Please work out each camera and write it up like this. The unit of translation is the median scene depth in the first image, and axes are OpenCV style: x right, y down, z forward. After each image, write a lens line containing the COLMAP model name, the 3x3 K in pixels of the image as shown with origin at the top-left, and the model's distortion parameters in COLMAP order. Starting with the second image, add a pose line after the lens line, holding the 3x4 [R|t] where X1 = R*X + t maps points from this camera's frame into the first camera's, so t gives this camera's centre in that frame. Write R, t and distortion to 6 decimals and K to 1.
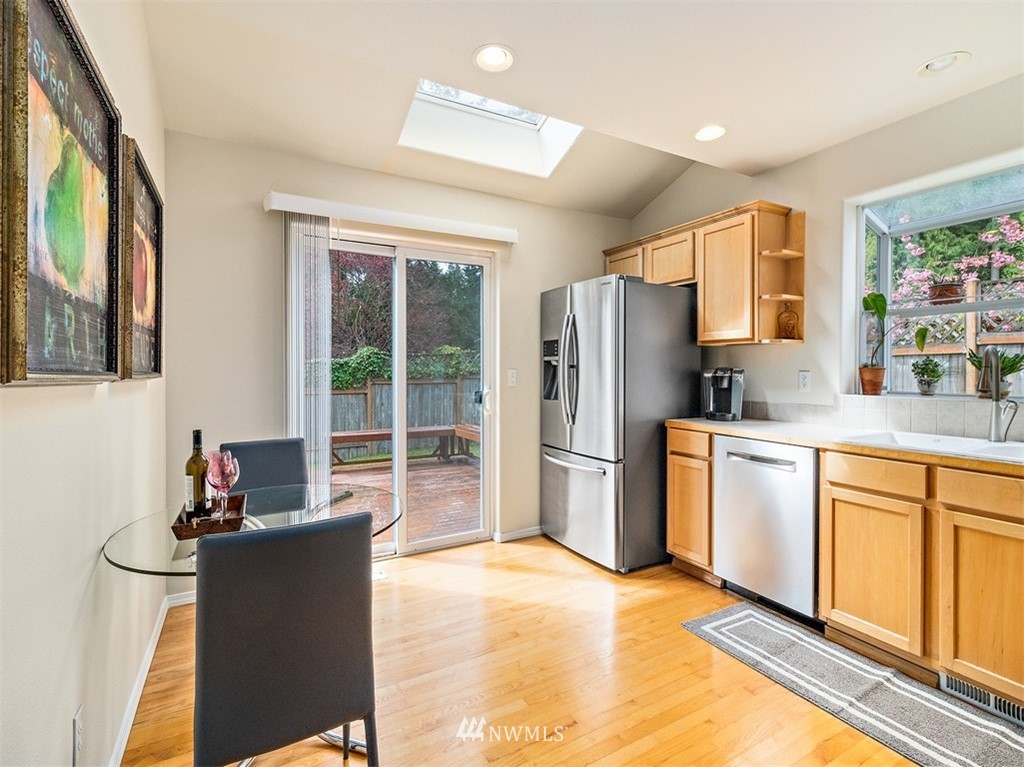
lens RADIAL K [[477.3, 0, 508.2], [0, 477.3, 364.1], [0, 0, 1]] dist [0.000596, -0.000315]
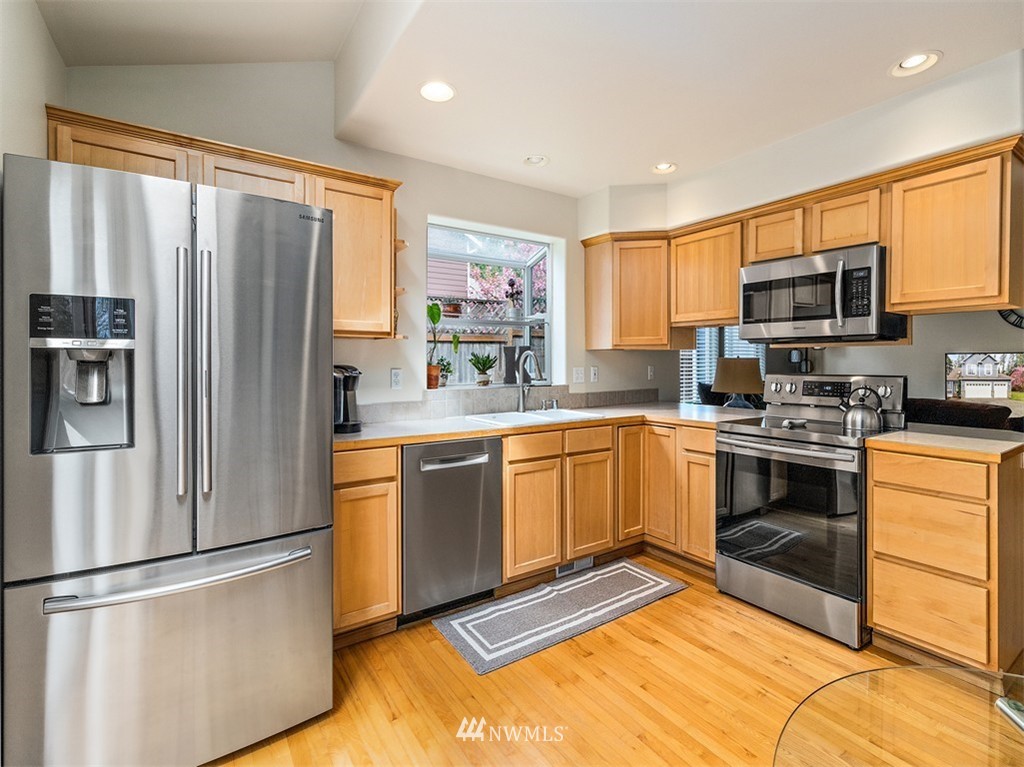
lens RADIAL K [[477.3, 0, 508.2], [0, 477.3, 364.1], [0, 0, 1]] dist [0.000596, -0.000315]
pose [[-0.083875, 0.004849, 0.996464, -0.490344], [-0.004466, 0.999976, -0.005242, 0.009303], [-0.996466, -0.004890, -0.083852, 1.059345]]
